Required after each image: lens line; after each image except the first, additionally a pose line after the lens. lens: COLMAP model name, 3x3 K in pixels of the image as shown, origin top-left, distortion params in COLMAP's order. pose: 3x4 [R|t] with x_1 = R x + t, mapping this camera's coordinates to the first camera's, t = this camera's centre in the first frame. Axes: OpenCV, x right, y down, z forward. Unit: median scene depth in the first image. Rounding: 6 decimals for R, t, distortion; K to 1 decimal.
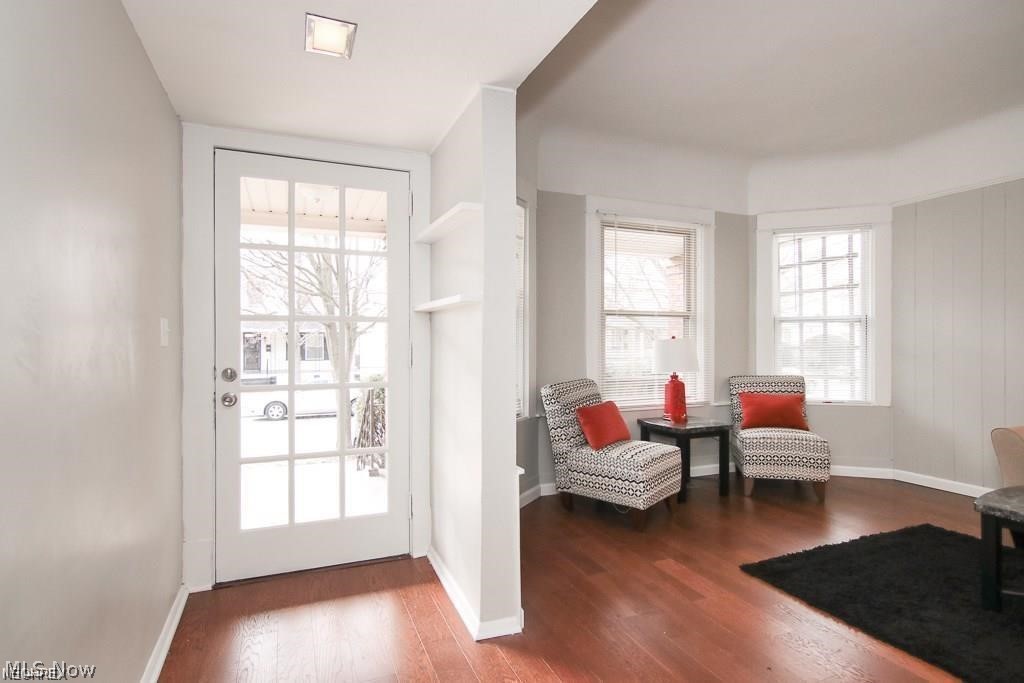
lens RADIAL K [[530.1, 0, 512.0], [0, 530.1, 341.5], [0, 0, 1]] dist [0.003385, 0.000685]
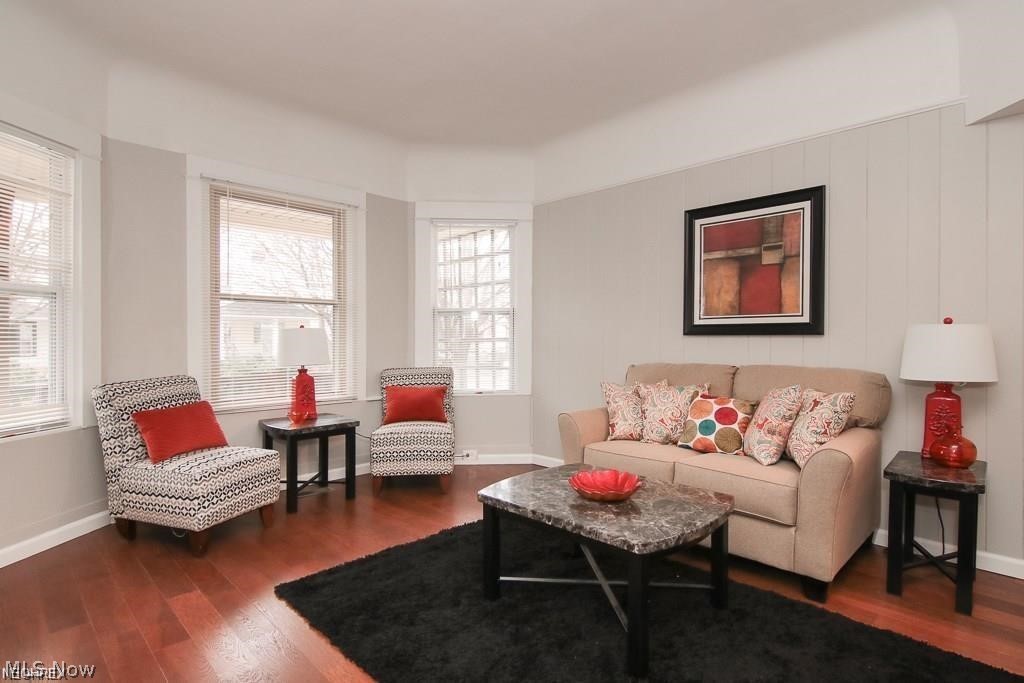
lens RADIAL K [[530.1, 0, 512.0], [0, 530.1, 341.5], [0, 0, 1]] dist [0.003385, 0.000685]
pose [[0.929868, 0.000035, 0.367892, 0.312462], [-0.003001, 0.999967, 0.007489, 0.009543], [-0.367880, -0.008067, 0.929838, 0.037928]]
